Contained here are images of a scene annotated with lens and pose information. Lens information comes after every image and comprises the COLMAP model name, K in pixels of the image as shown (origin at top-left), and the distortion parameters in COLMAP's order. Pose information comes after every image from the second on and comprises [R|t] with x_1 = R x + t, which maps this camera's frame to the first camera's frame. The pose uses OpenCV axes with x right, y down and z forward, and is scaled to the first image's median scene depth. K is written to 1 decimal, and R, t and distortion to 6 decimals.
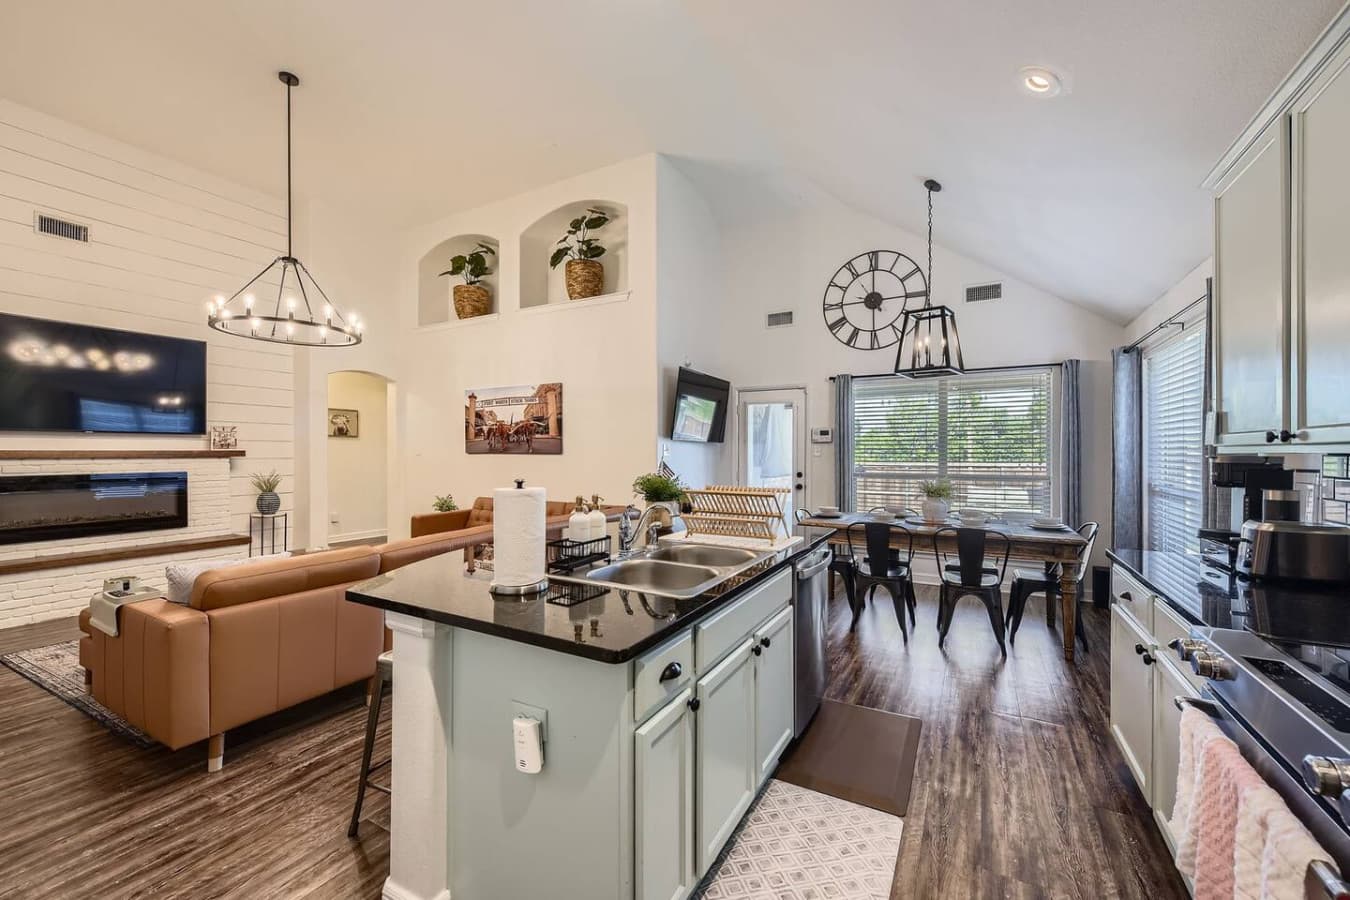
lens RADIAL K [[542.7, 0, 676.8], [0, 542.7, 451.9], [0, 0, 1]] dist [0.007099, -0.000749]
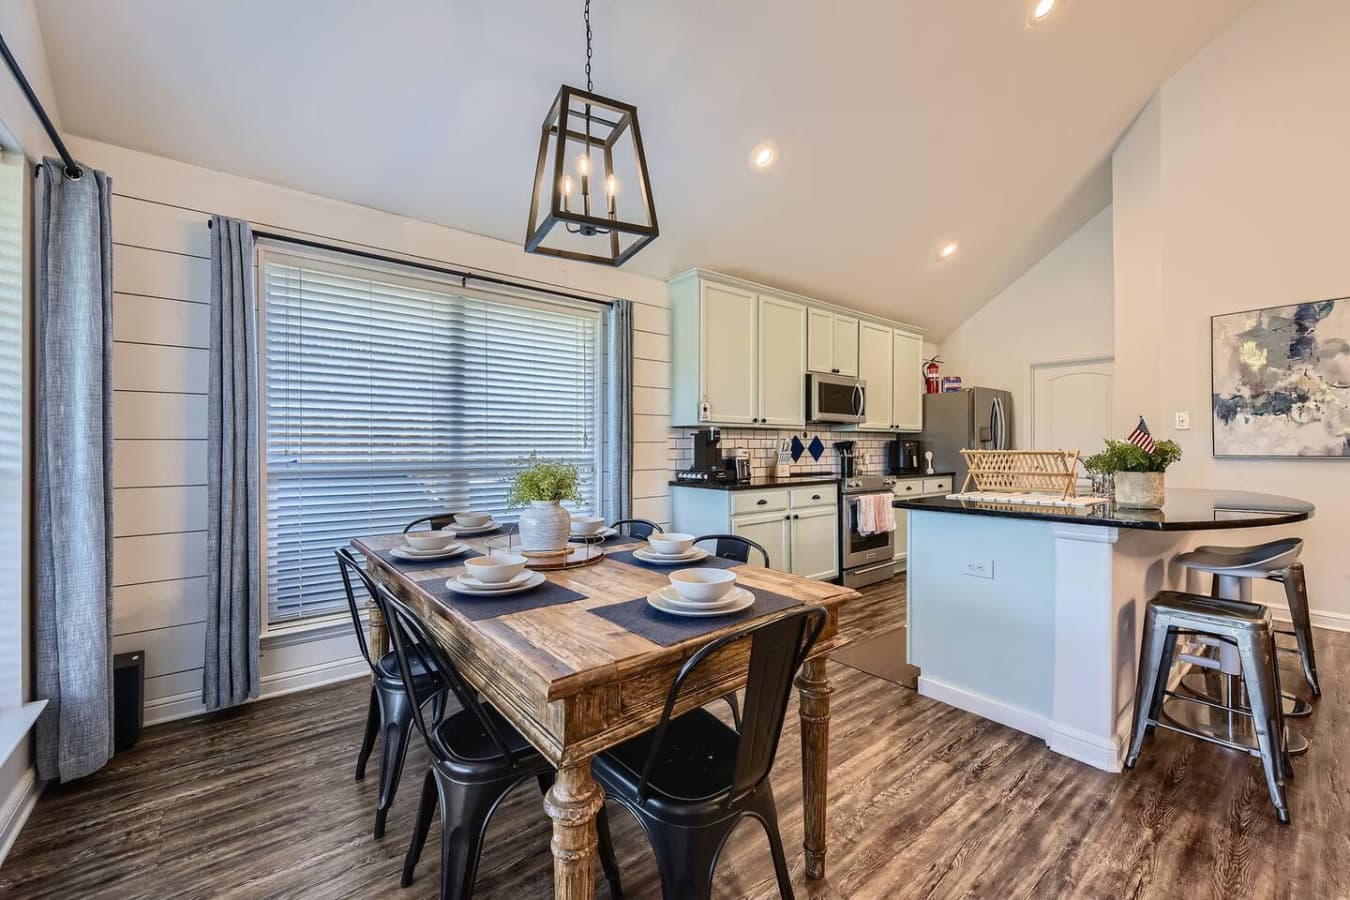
lens RADIAL K [[542.7, 0, 684.2], [0, 542.7, 448.8], [0, 0, 1]] dist [0.007099, -0.000749]
pose [[-0.935183, -0.006373, 0.354107, 0.271672], [-0.004475, 0.999971, 0.006181, 0.045183], [-0.354136, 0.004196, -0.935184, 1.750028]]
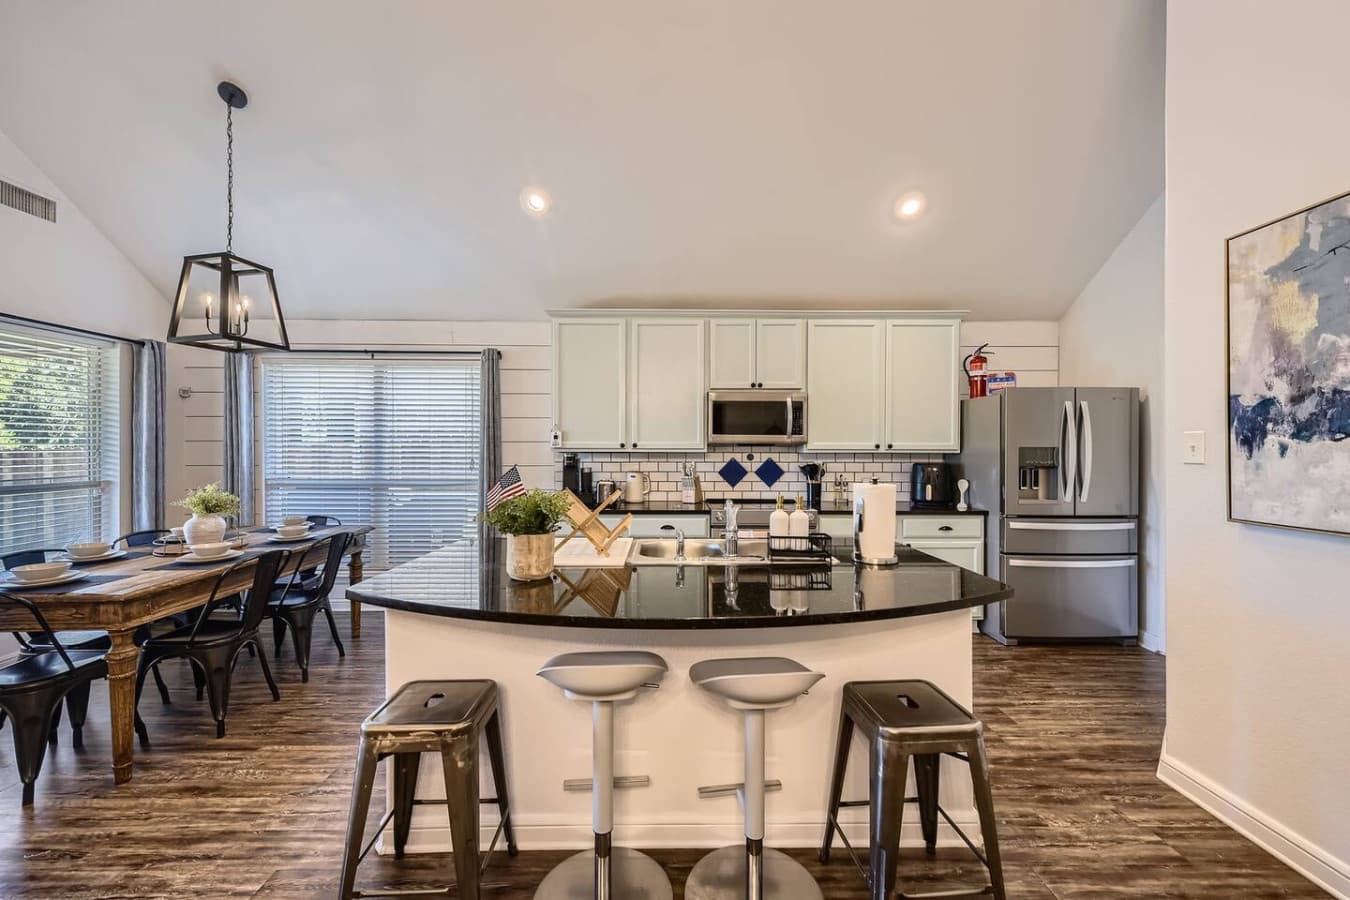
lens RADIAL K [[542.7, 0, 679.9], [0, 542.7, 449.4], [0, 0, 1]] dist [0.007099, -0.000749]
pose [[-0.508736, -0.009044, 0.860875, -0.595532], [-0.004432, 0.999959, 0.007886, -0.015360], [-0.860911, 0.000196, -0.508755, 1.040397]]
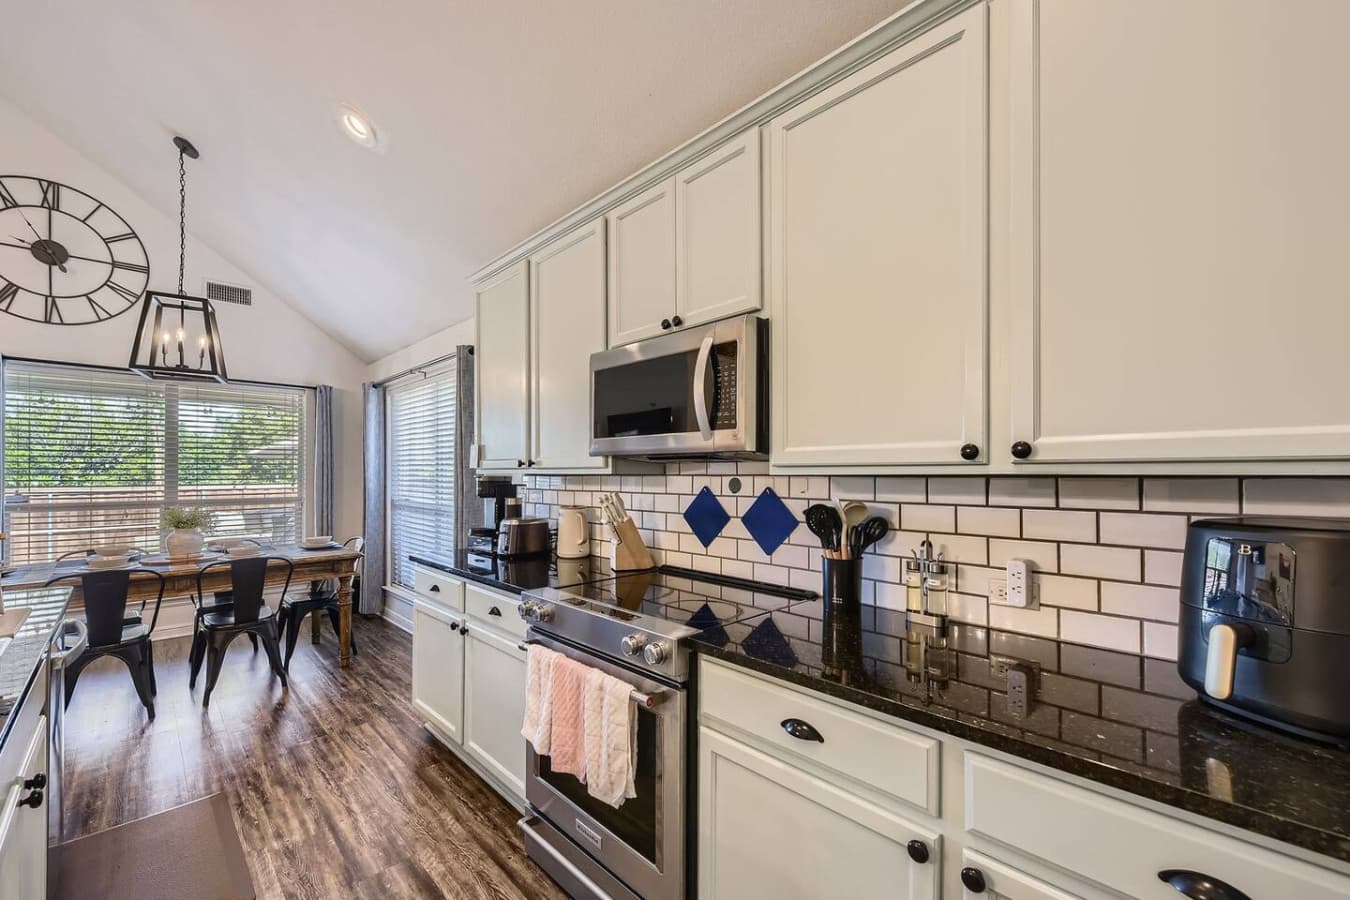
lens RADIAL K [[542.7, 0, 675.6], [0, 542.7, 472.0], [0, 0, 1]] dist [0.007099, -0.000749]
pose [[0.279054, 0.002691, 0.960272, -0.133907], [-0.000914, 0.999996, -0.002537, 0.000316], [-0.960275, -0.000170, 0.279056, 0.077862]]
